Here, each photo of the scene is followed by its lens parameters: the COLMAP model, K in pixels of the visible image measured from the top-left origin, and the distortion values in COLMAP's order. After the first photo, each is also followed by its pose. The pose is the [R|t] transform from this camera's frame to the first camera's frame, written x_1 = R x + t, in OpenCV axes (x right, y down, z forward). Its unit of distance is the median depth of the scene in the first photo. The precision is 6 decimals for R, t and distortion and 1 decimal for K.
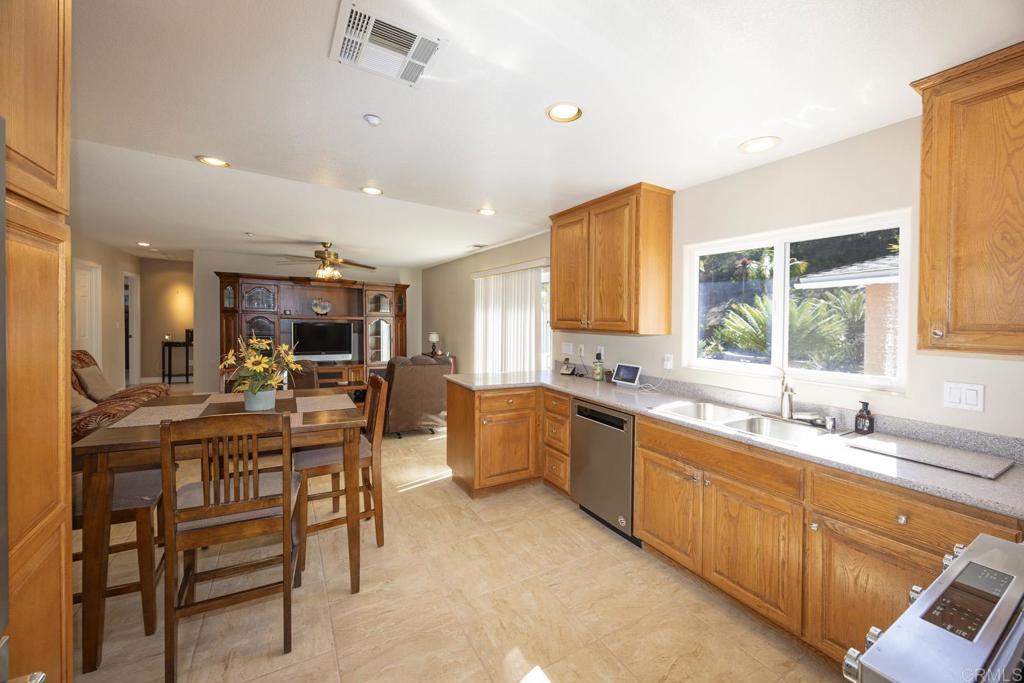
lens RADIAL K [[397.9, 0, 523.7], [0, 397.9, 327.6], [0, 0, 1]] dist [0.003607, 0.000377]
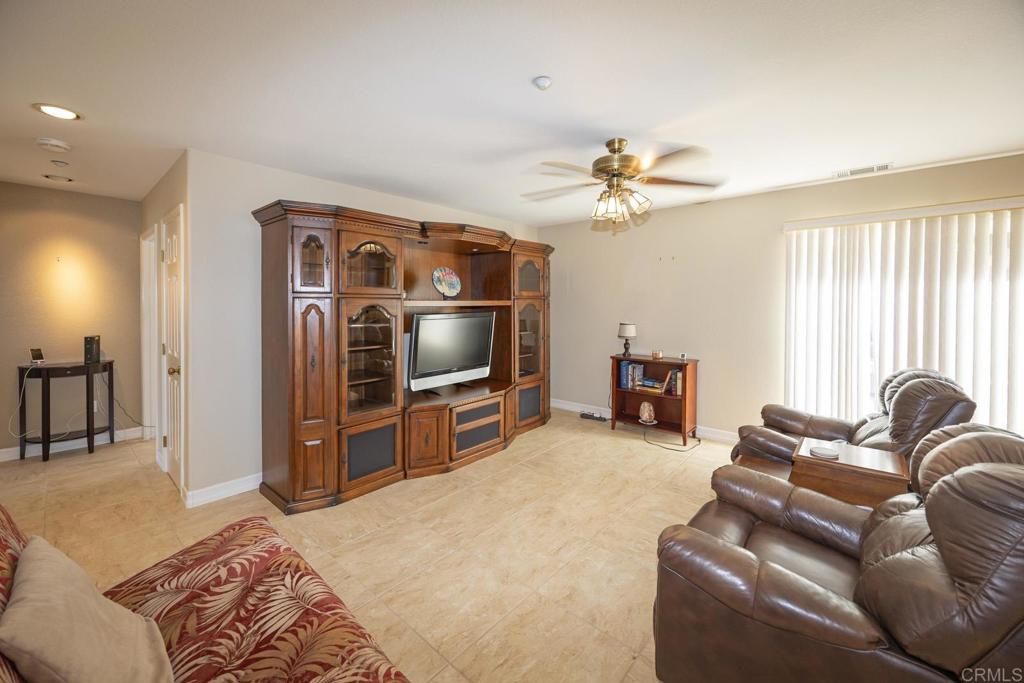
lens RADIAL K [[397.9, 0, 519.5], [0, 397.9, 307.2], [0, 0, 1]] dist [0.003607, 0.000377]
pose [[0.952956, -0.031671, 0.301448, -1.057650], [0.030880, 0.999496, 0.007390, -0.039349], [-0.301530, 0.002267, 0.953454, 0.842278]]
